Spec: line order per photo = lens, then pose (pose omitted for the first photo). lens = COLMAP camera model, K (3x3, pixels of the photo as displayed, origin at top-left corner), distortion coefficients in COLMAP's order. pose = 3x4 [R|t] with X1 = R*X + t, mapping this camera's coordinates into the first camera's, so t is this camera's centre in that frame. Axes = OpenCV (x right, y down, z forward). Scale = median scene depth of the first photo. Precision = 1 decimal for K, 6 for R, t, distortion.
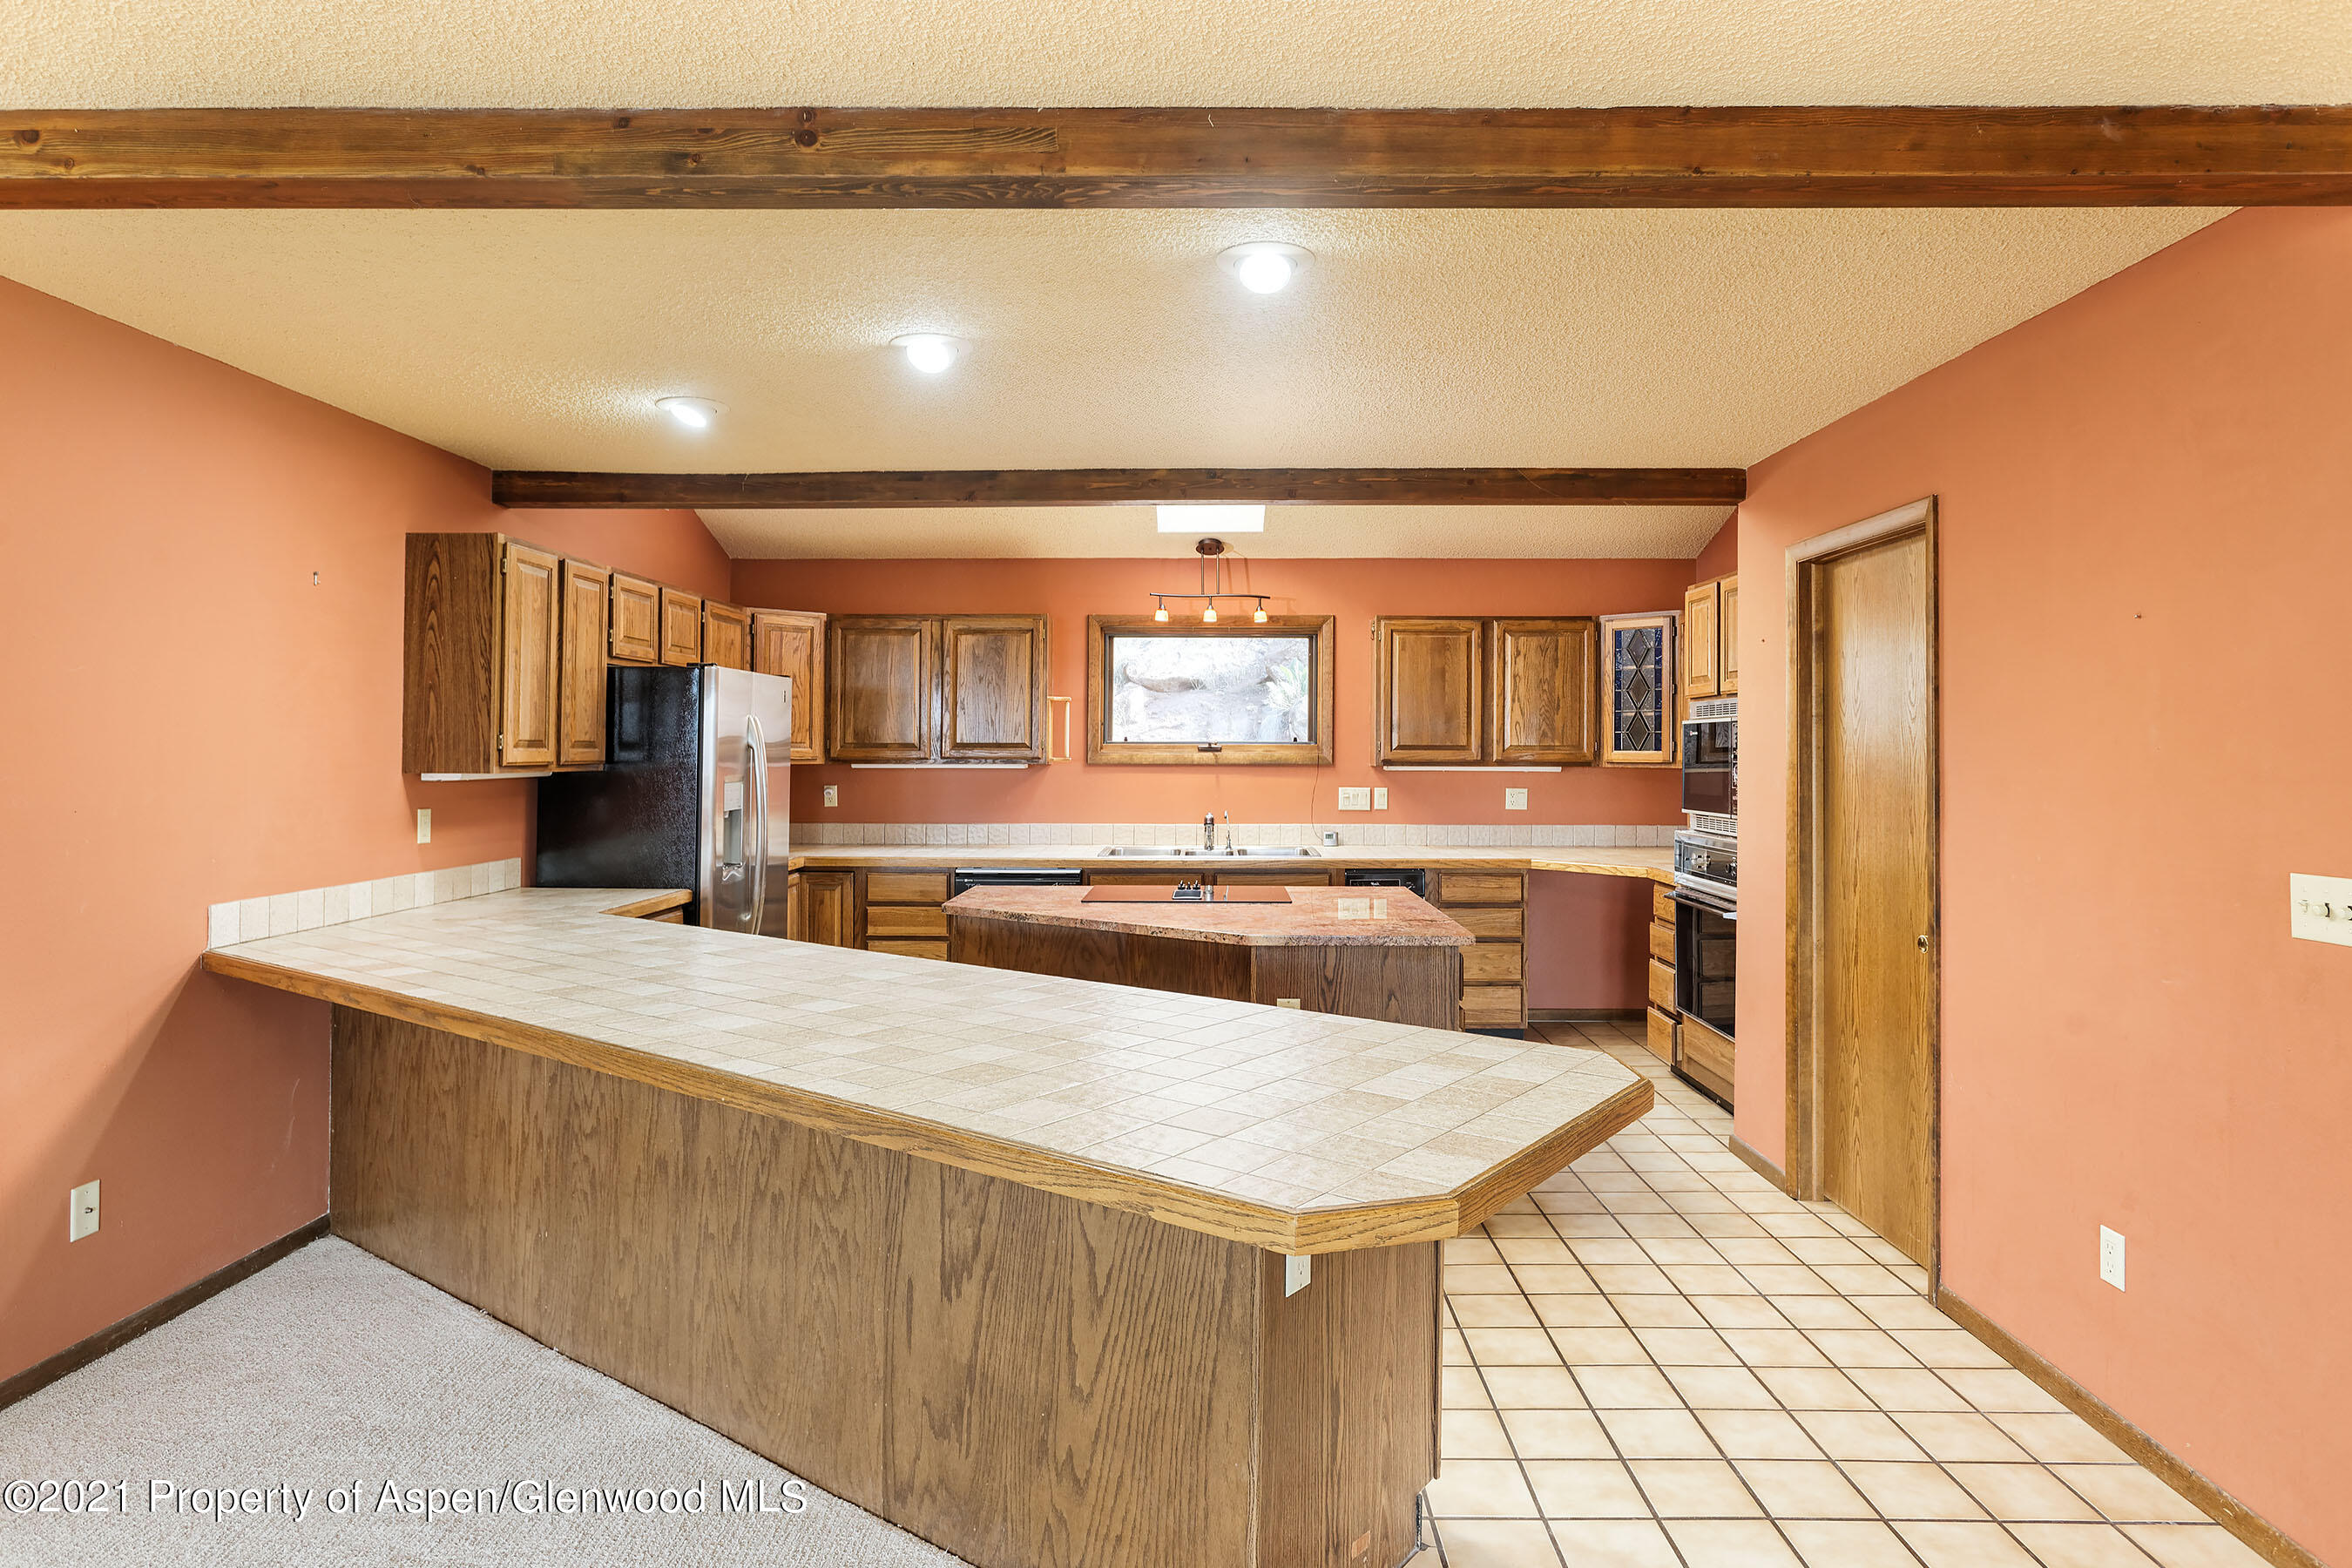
lens RADIAL K [[1331.1, 0, 1193.9], [0, 1331.1, 723.4], [0, 0, 1]] dist [-0.006110, 0.000989]
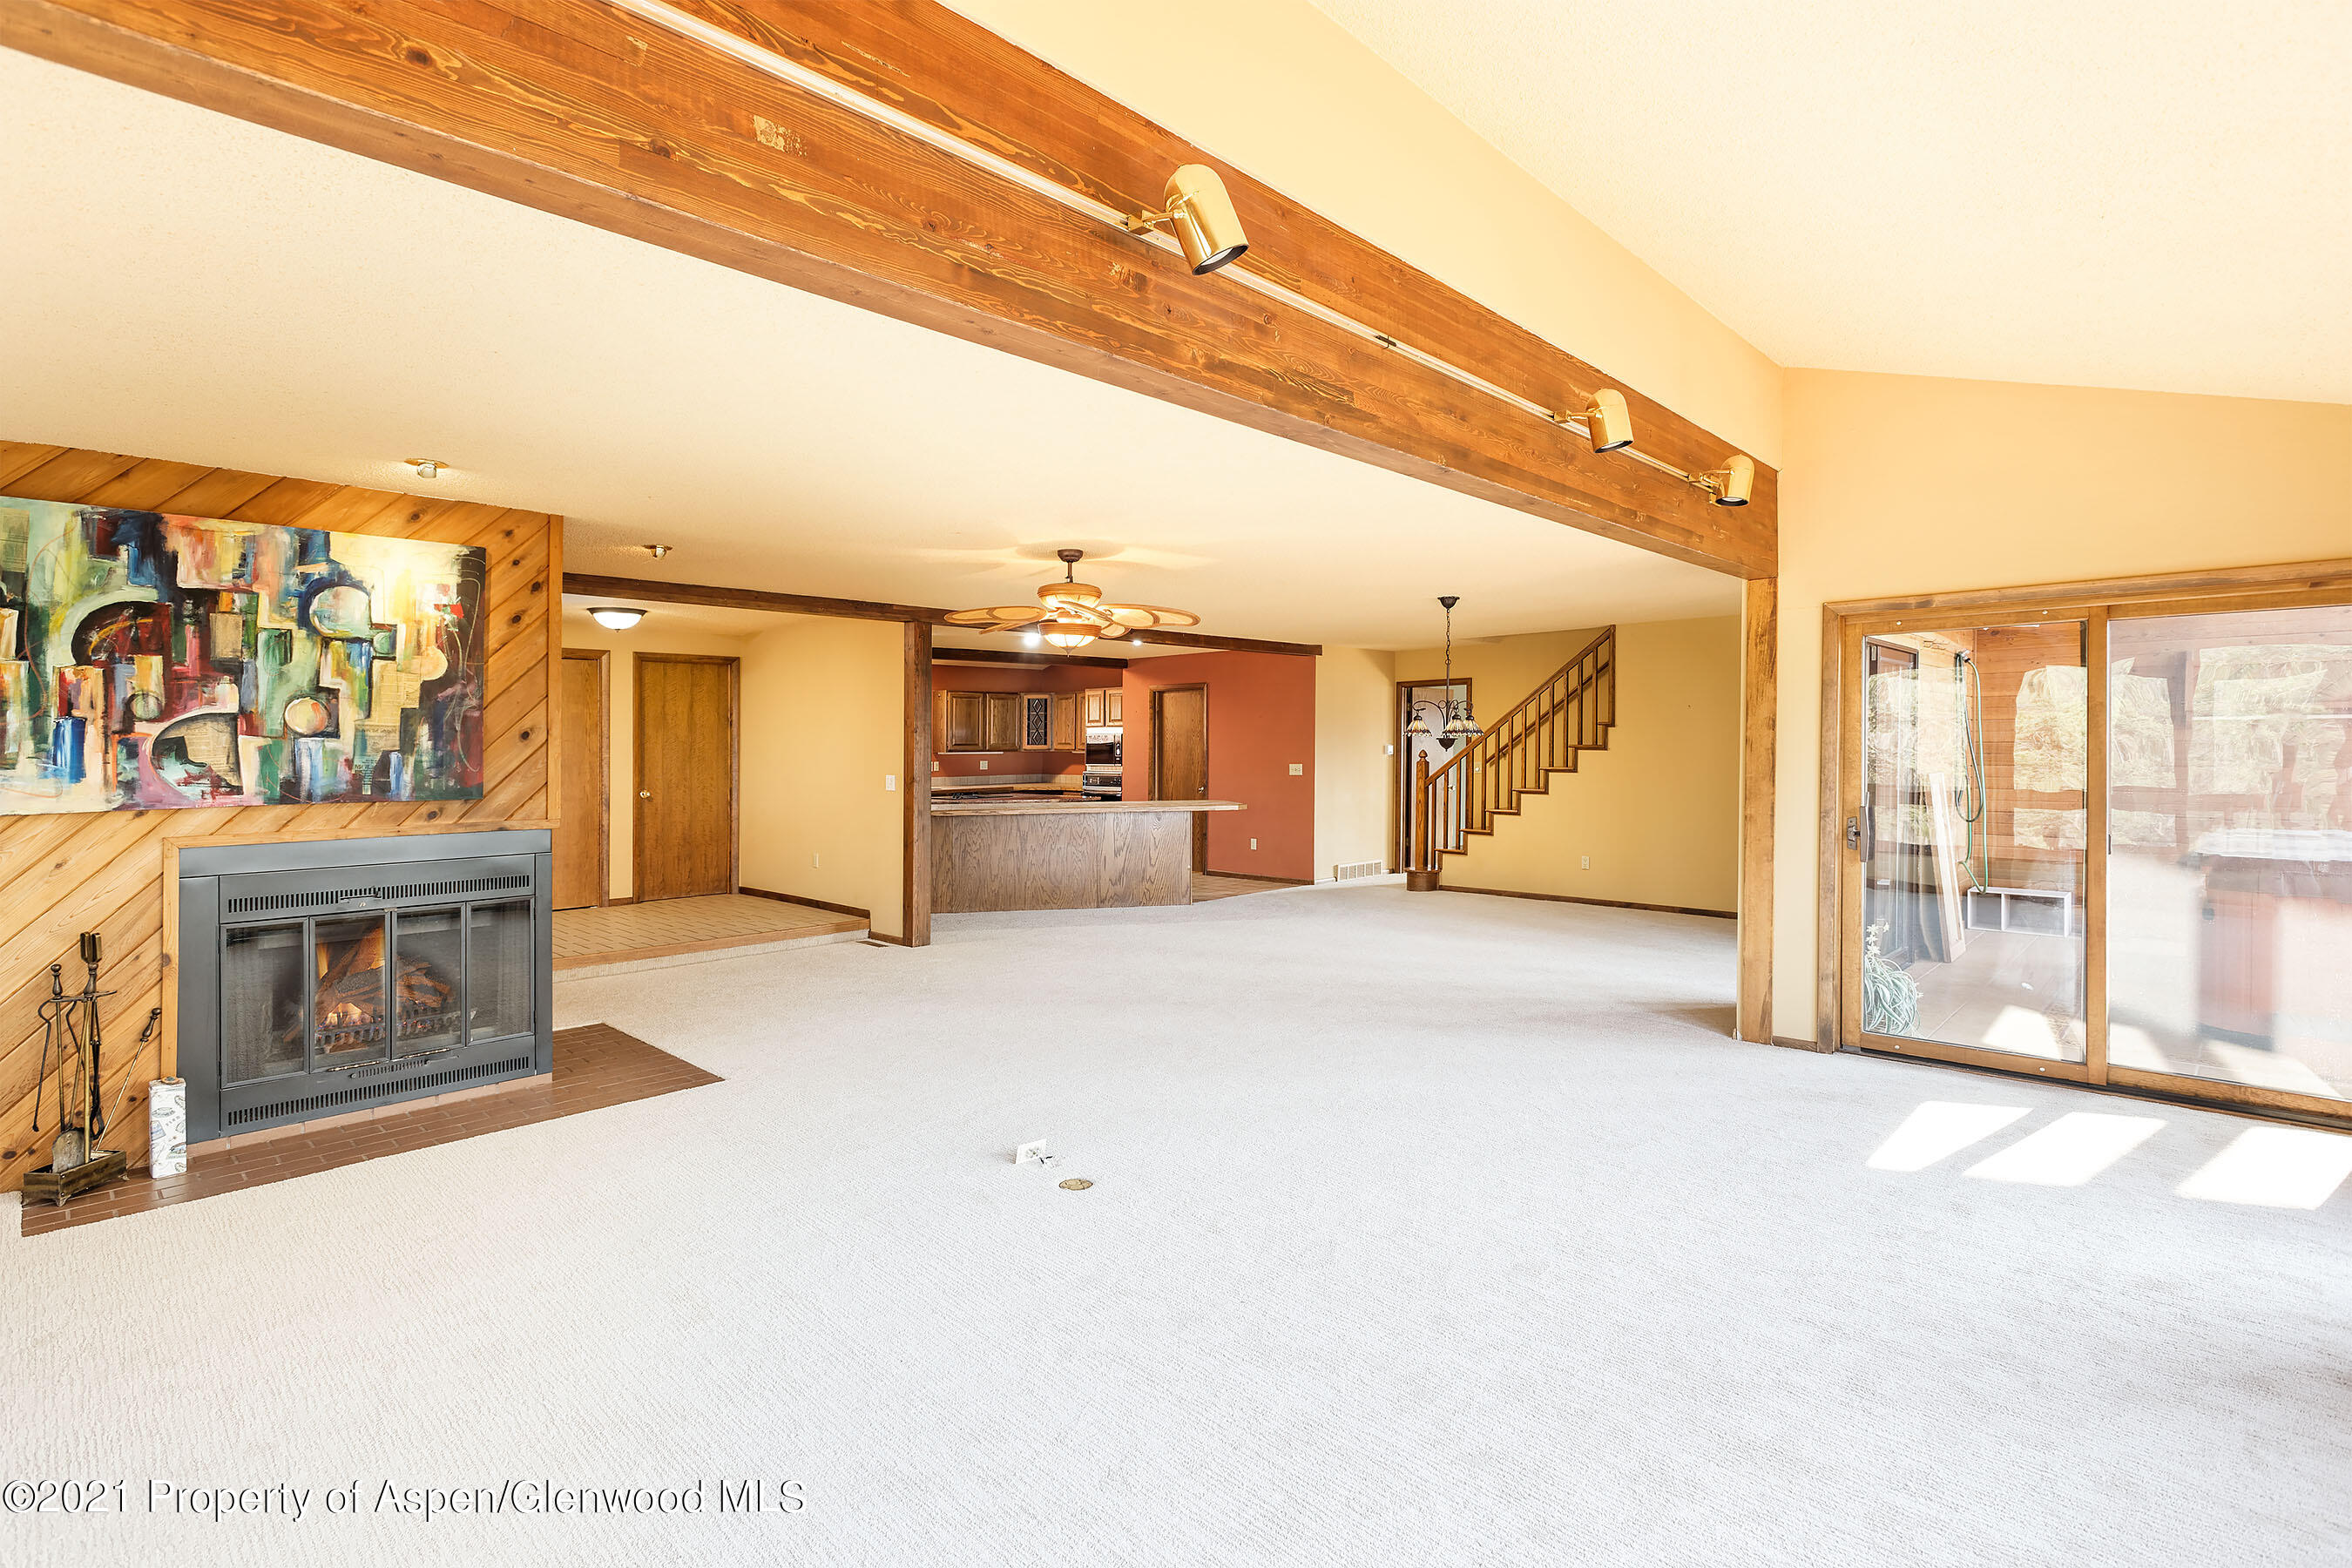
lens RADIAL K [[1121.9, 0, 1175.1], [0, 1121.9, 764.4], [0, 0, 1]] dist [0.003241, -0.000034]
pose [[0.686961, -0.018056, 0.726470, -1.397567], [-0.009146, 0.999397, 0.033488, -0.022270], [-0.726636, -0.029650, 0.686382, -0.913874]]
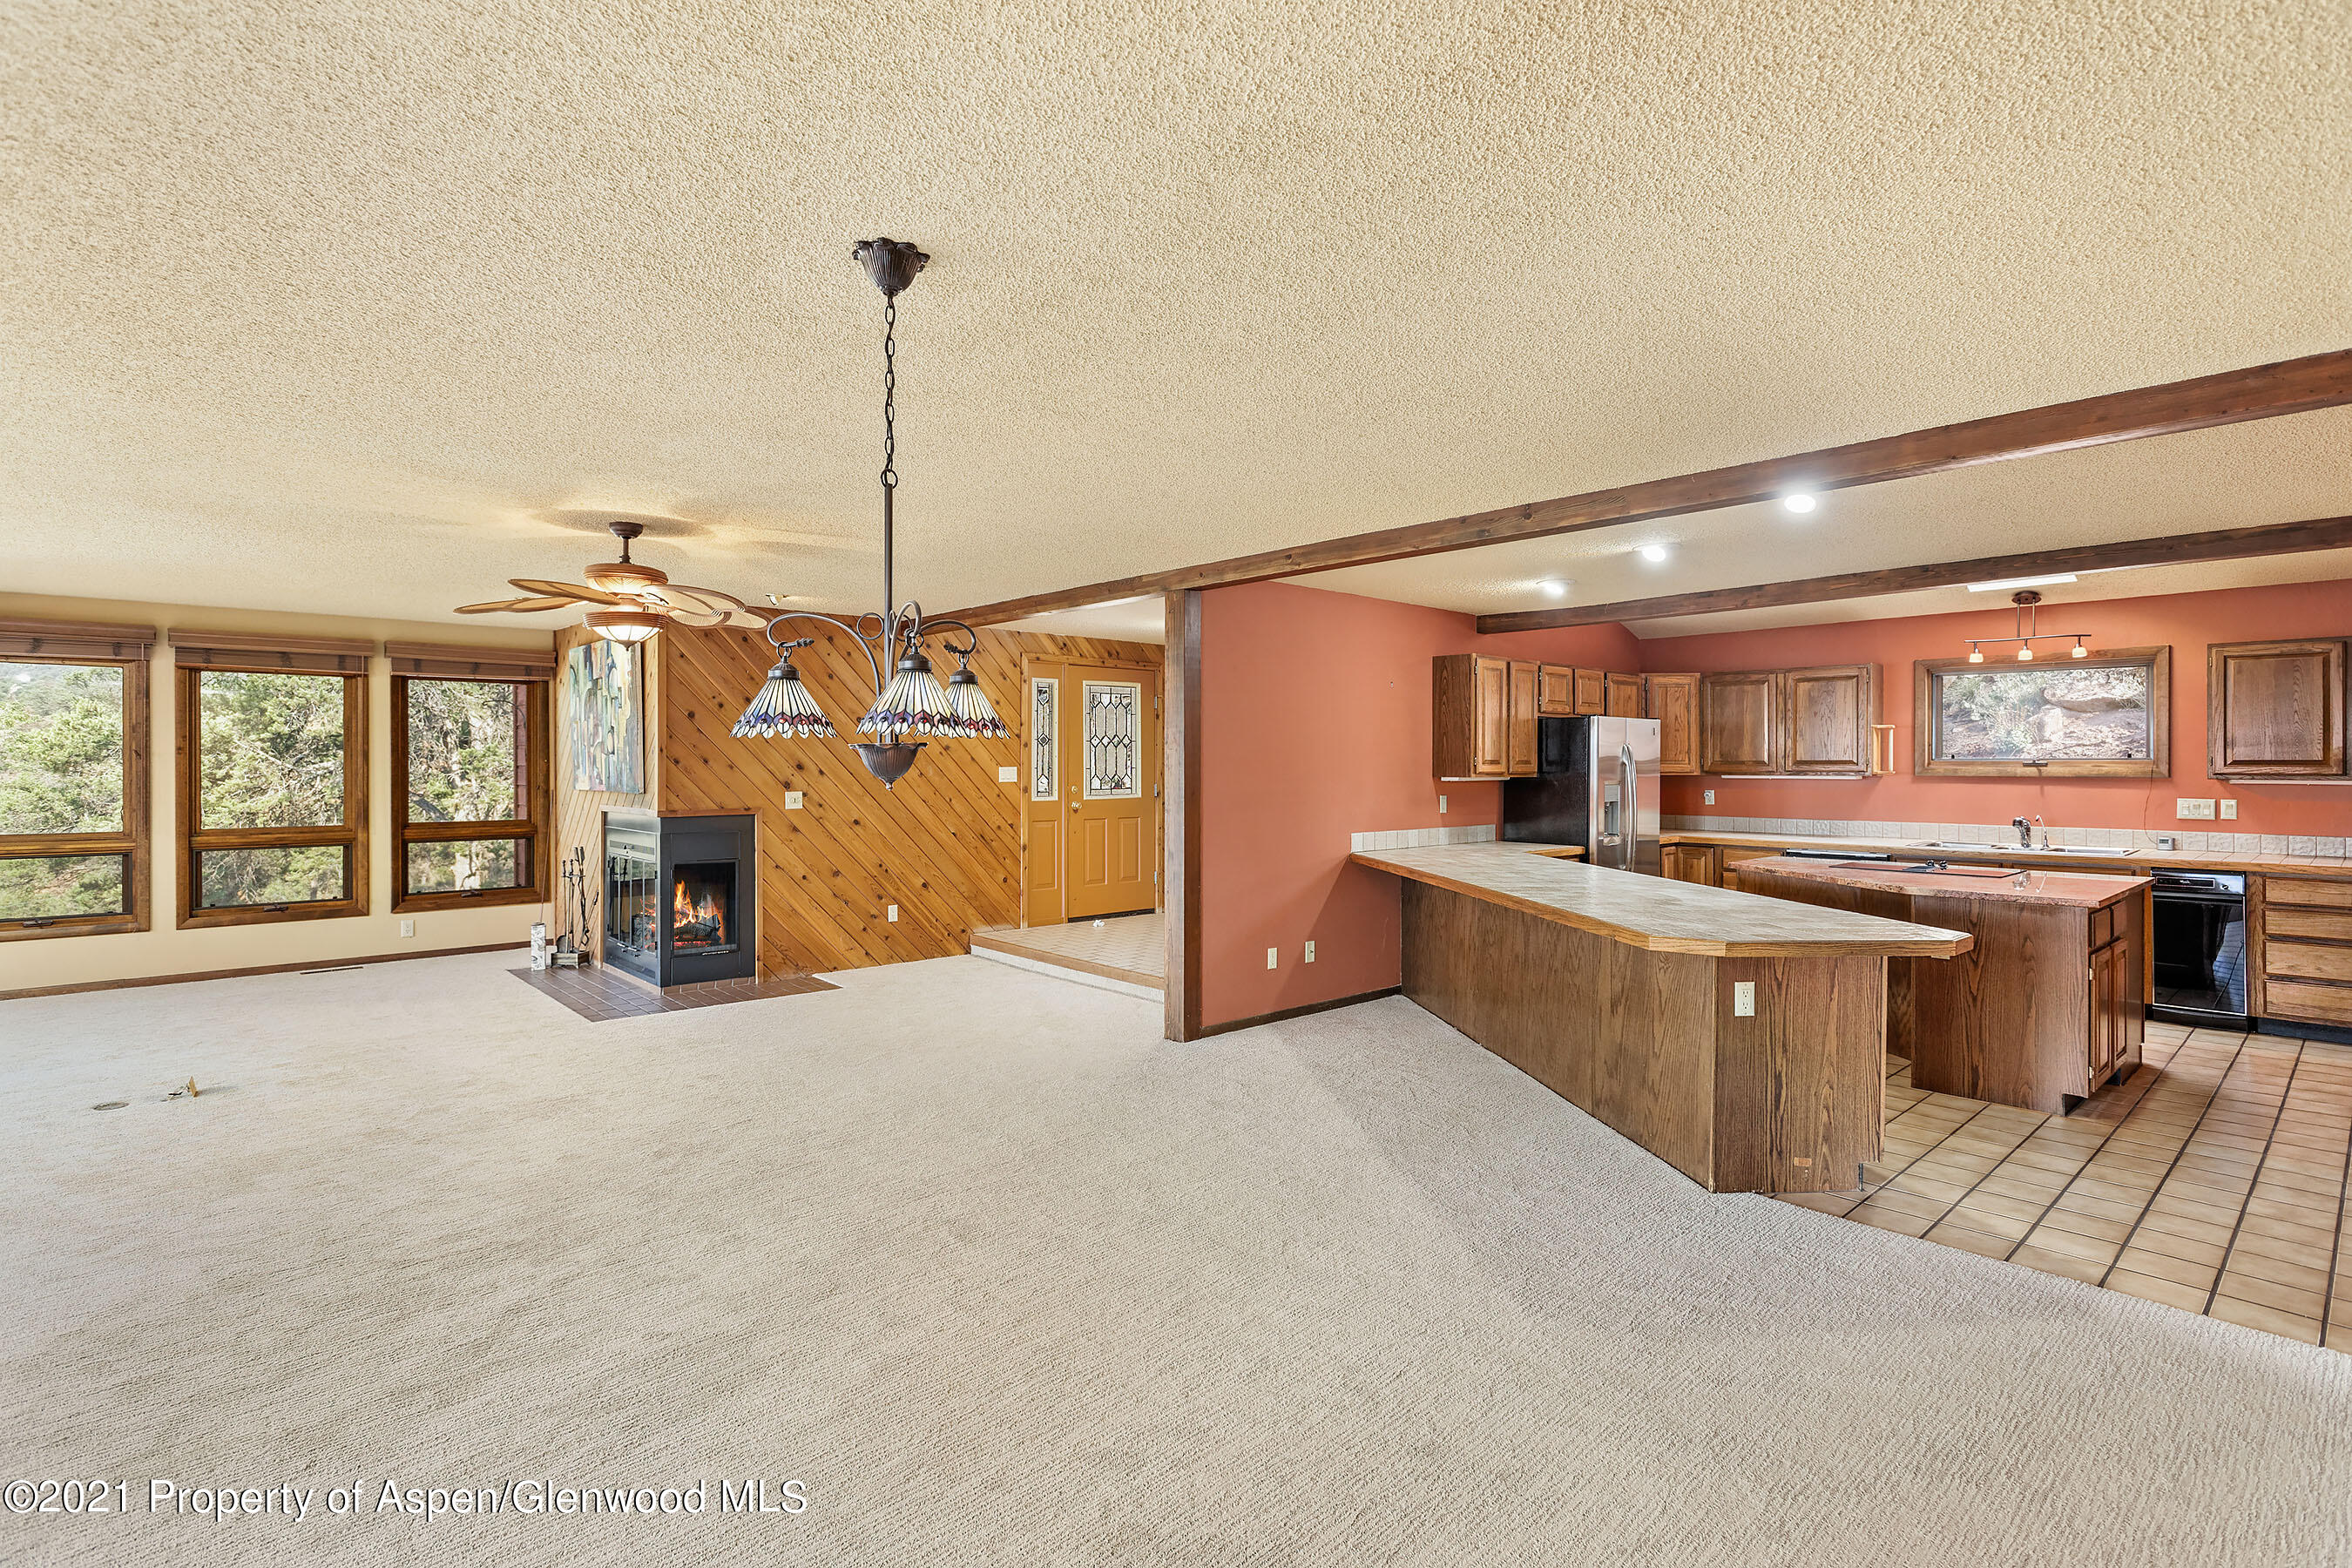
lens RADIAL K [[1121.9, 0, 1179.3], [0, 1121.9, 776.0], [0, 0, 1]] dist [0.003241, -0.000034]
pose [[0.684145, 0.005364, -0.729326, 0.314355], [0.014694, 0.999669, 0.021136, -0.004518], [0.729198, -0.025177, 0.683840, -0.362502]]
